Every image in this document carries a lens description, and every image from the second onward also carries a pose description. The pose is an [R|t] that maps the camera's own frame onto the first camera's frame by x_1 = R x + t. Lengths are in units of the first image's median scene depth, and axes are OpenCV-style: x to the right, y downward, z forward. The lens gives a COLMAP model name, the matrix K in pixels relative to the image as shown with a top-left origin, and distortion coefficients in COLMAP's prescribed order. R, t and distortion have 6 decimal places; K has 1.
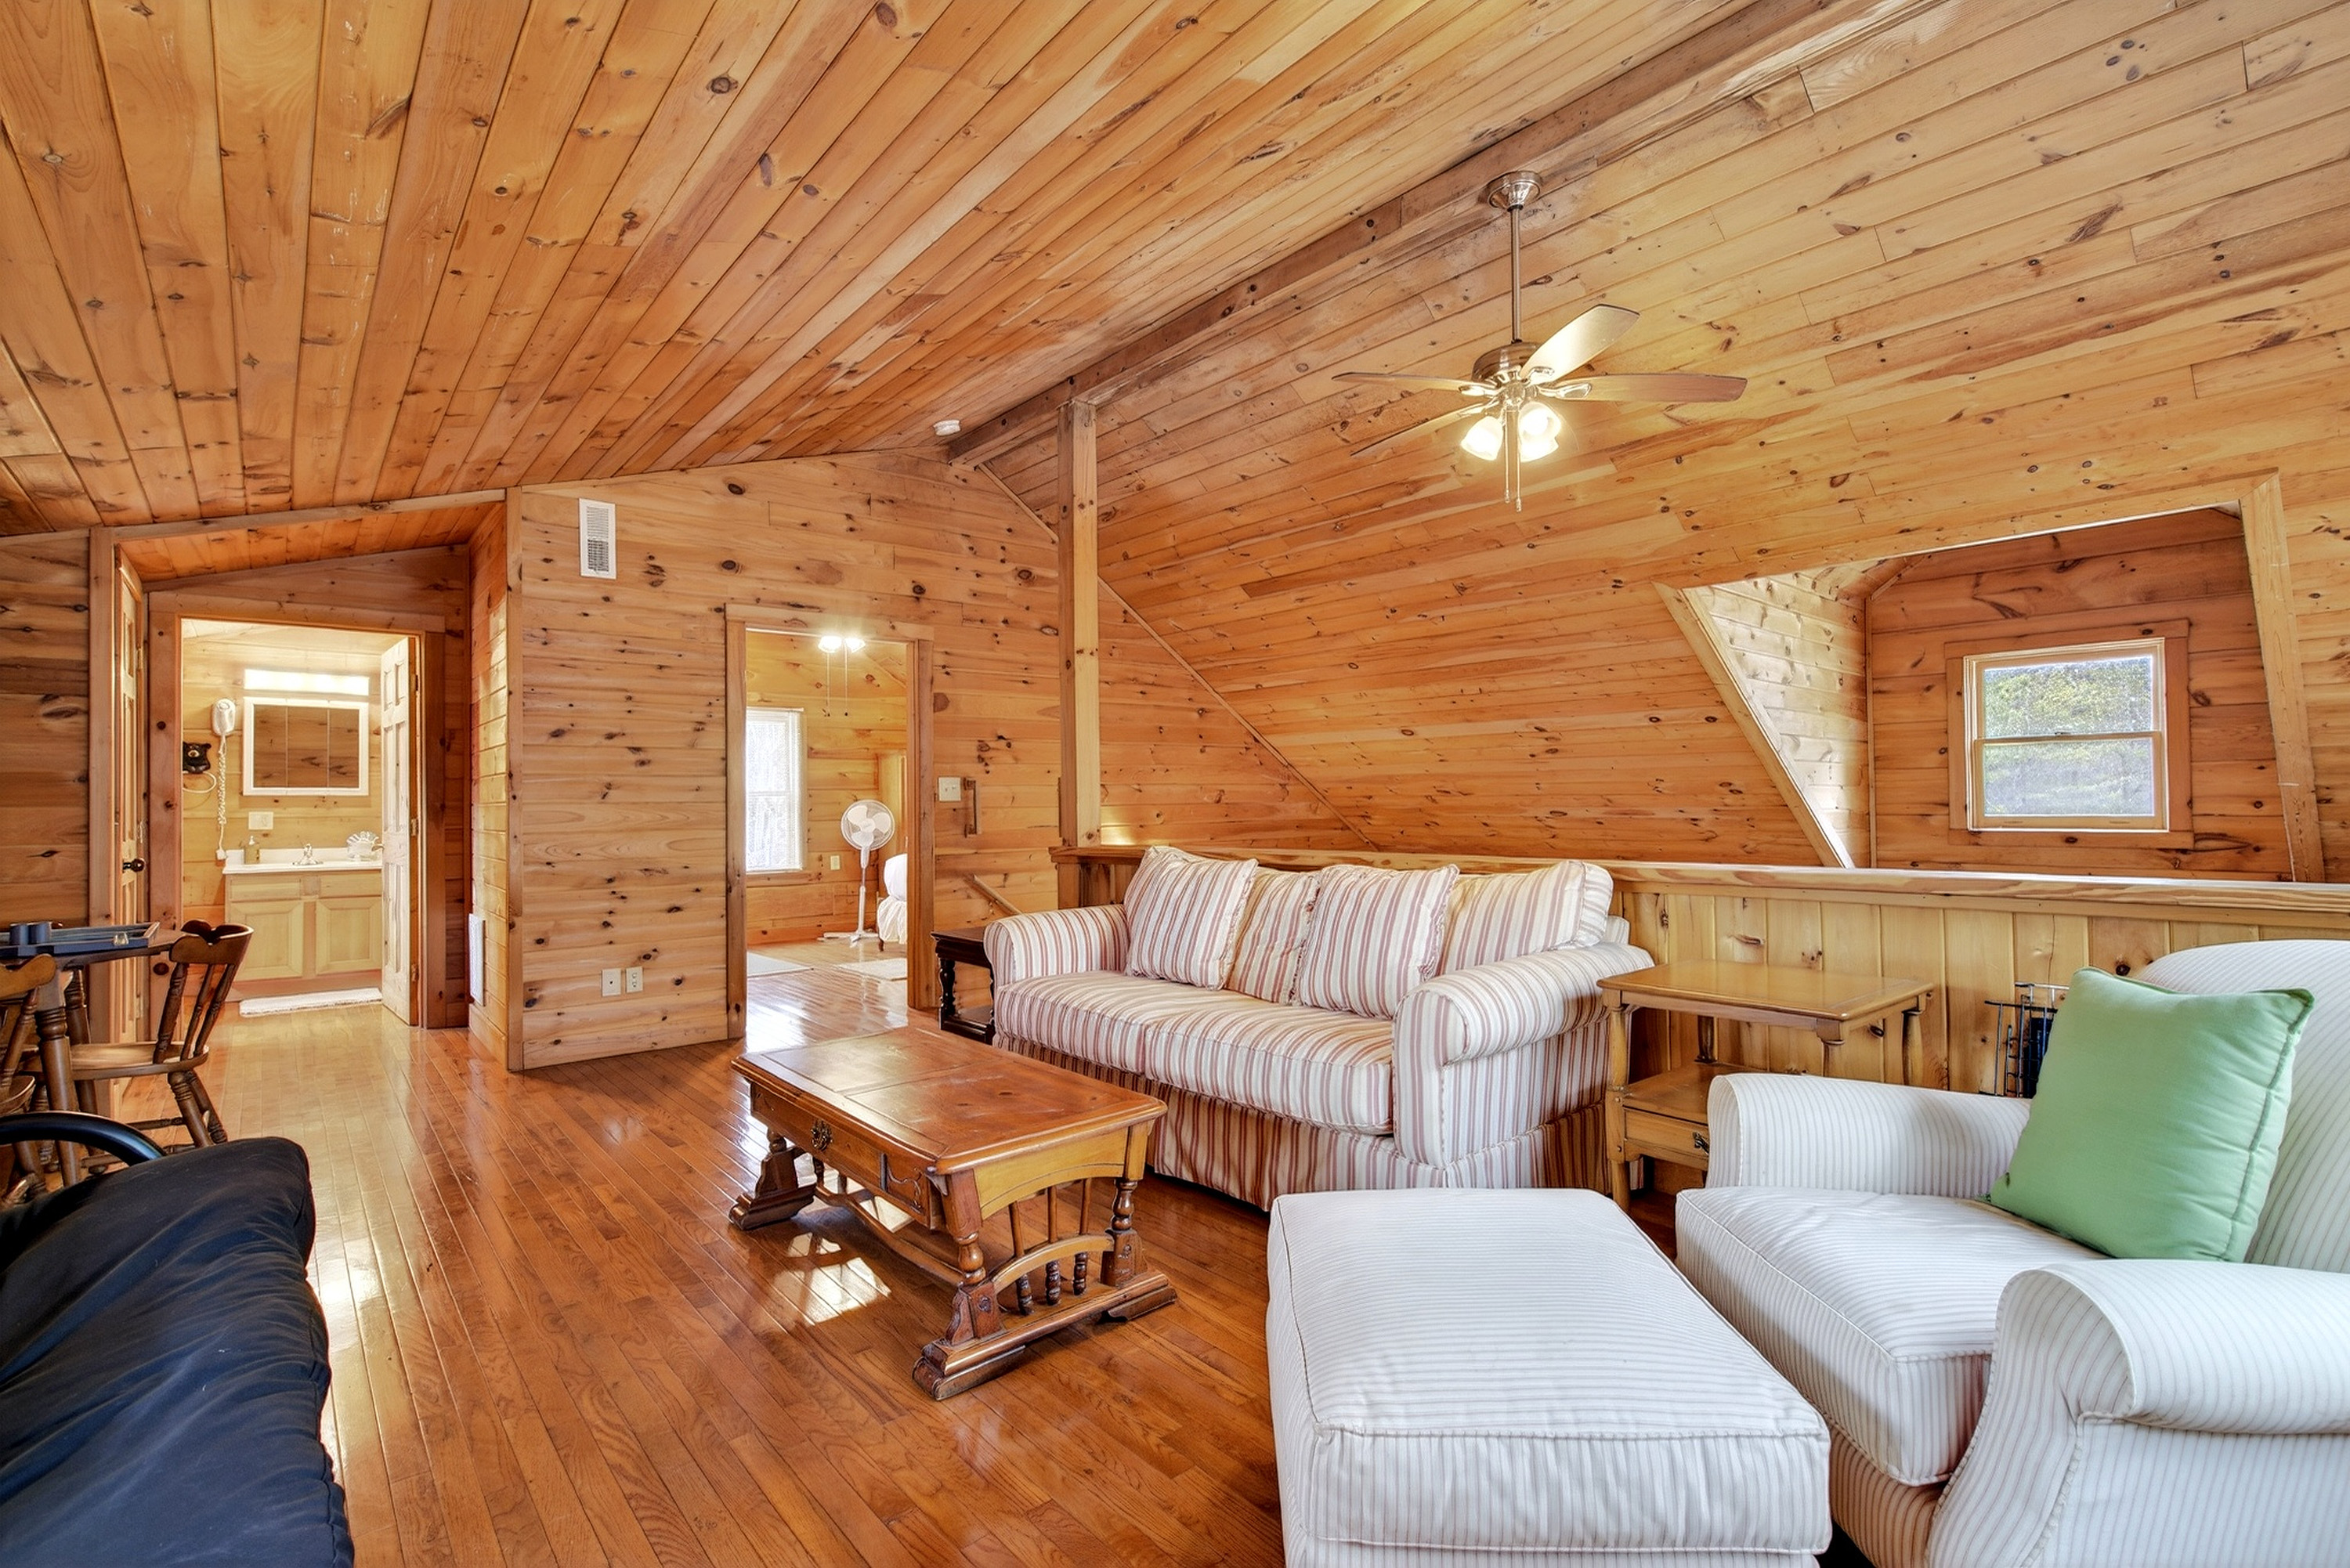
lens RADIAL K [[1070.5, 0, 1178.6], [0, 1070.5, 798.3], [0, 0, 1]] dist [0.004094, 0.000771]
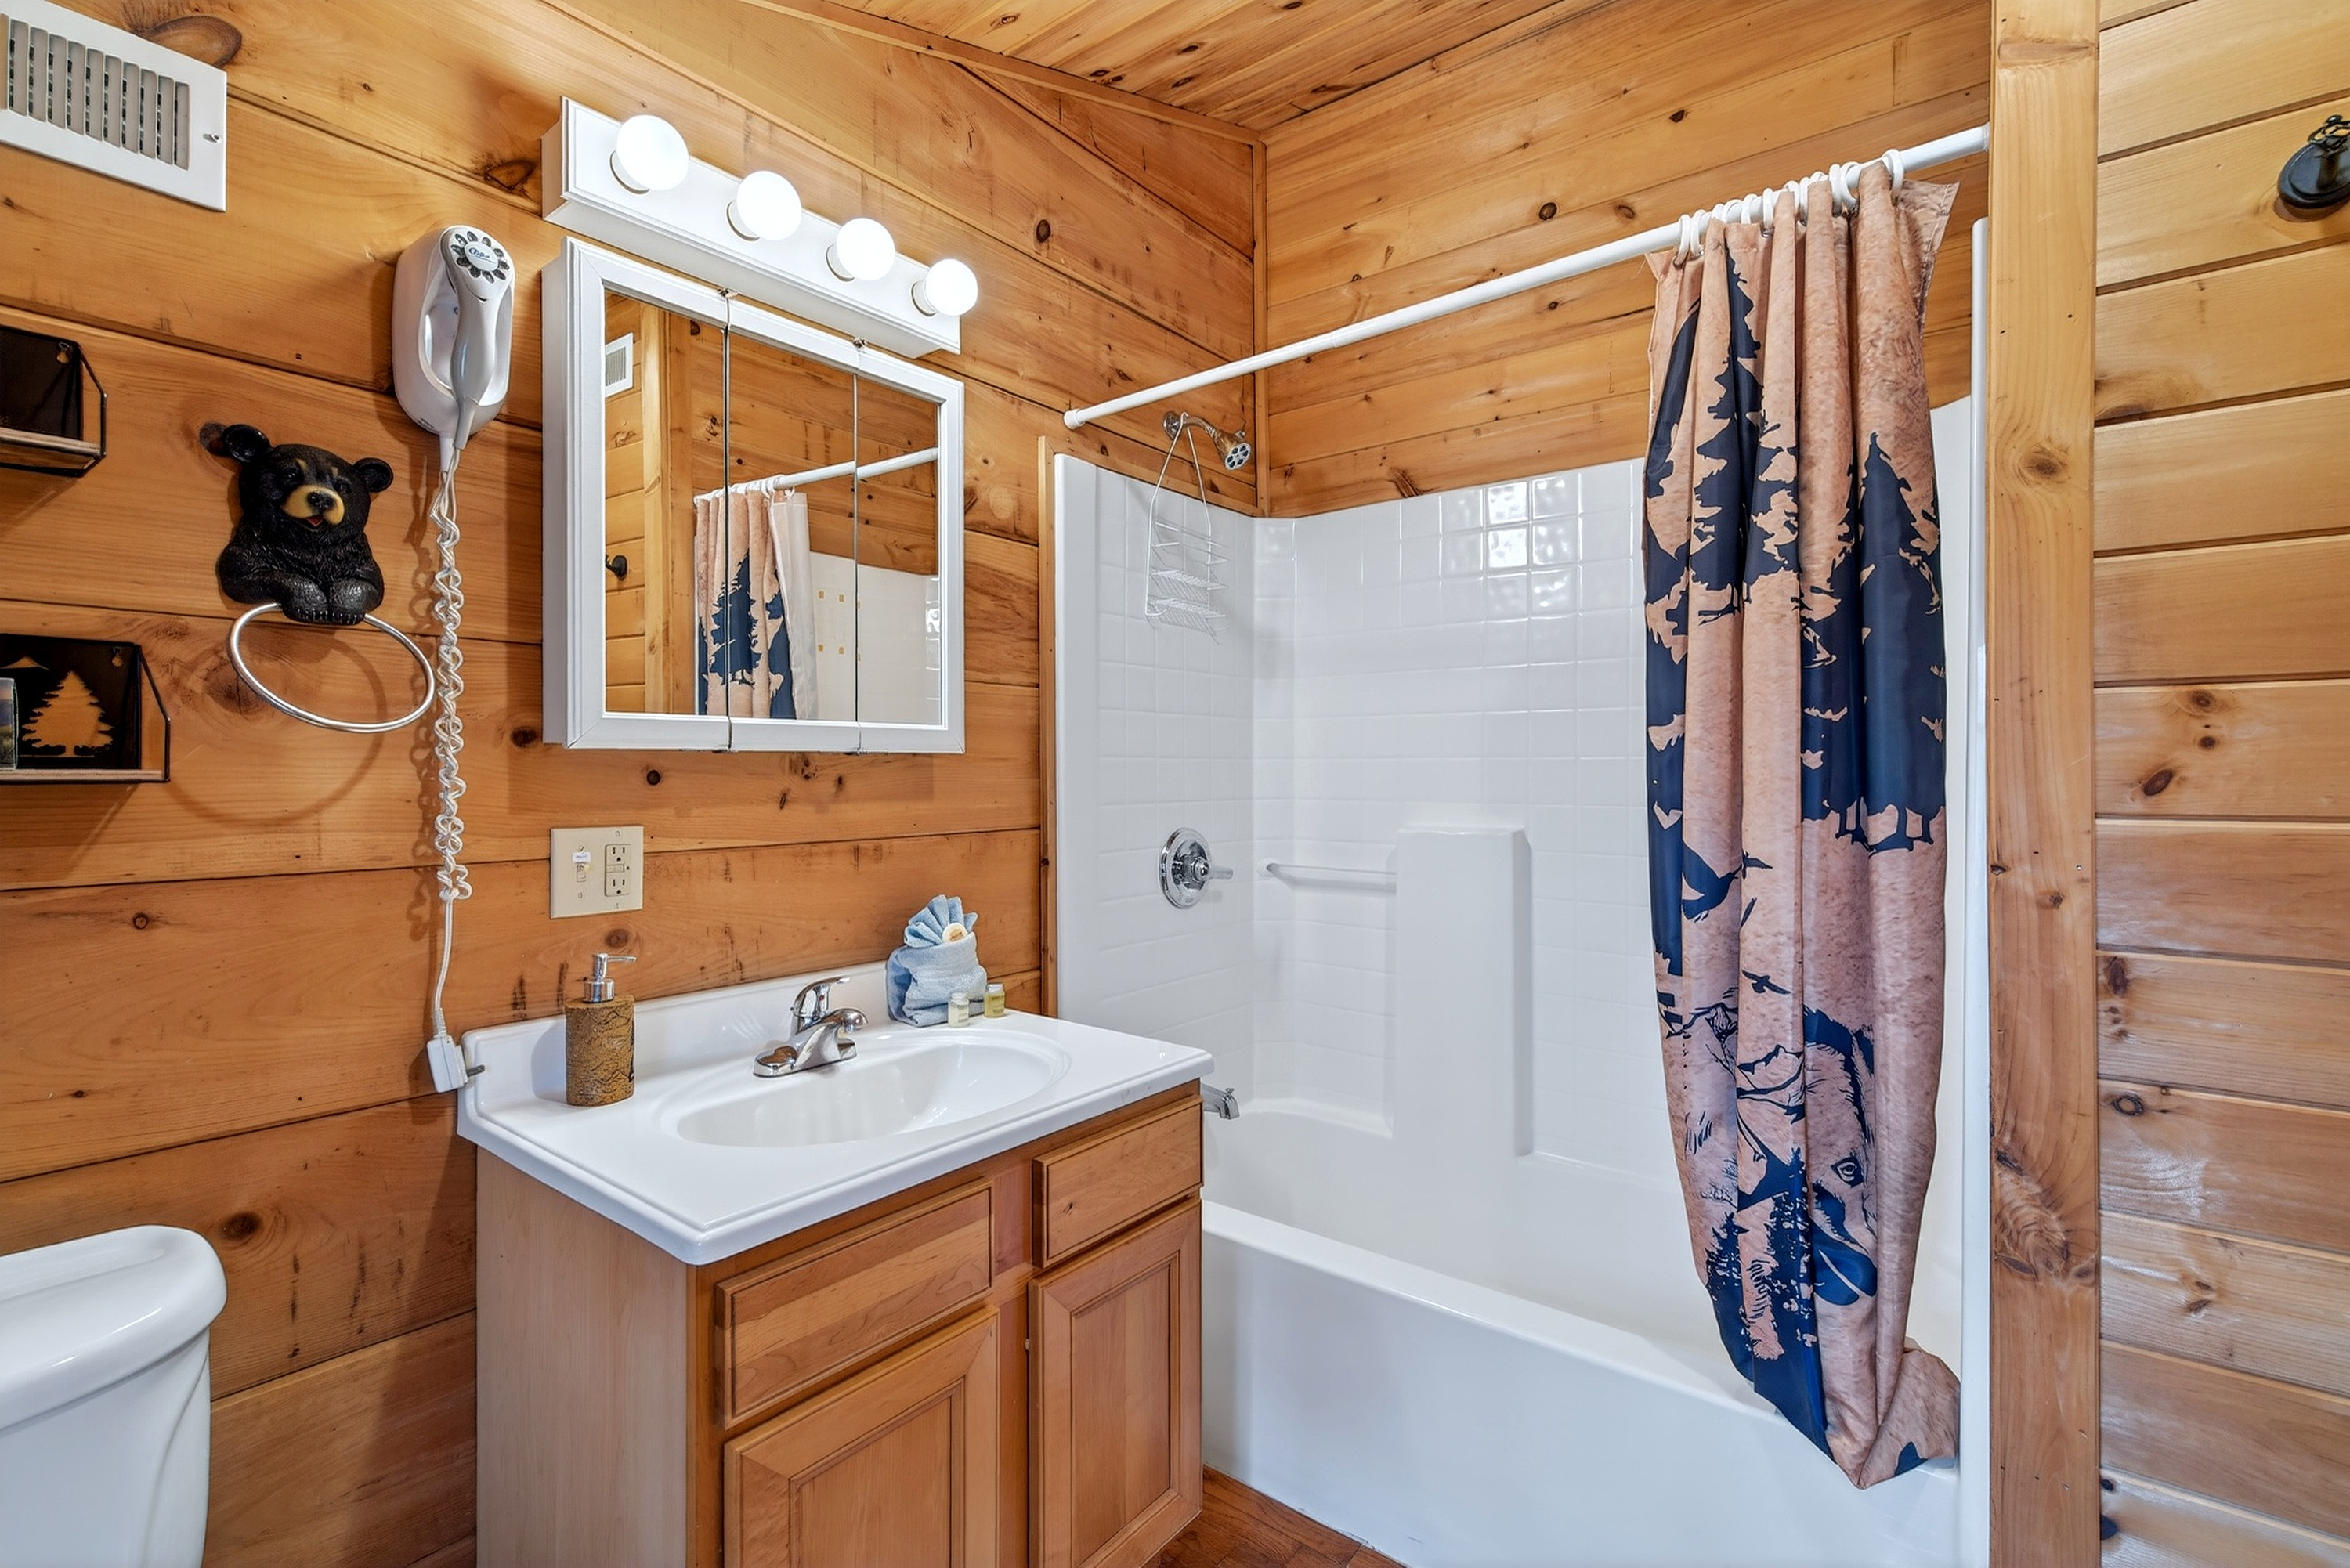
lens RADIAL K [[1070.5, 0, 1164.2], [0, 1070.5, 773.9], [0, 0, 1]] dist [0.004094, 0.000771]
pose [[0.979515, -0.006069, 0.201279, -0.600681], [0.001662, 0.999755, 0.022058, -0.001900], [-0.201363, -0.021272, 0.979286, 0.590584]]
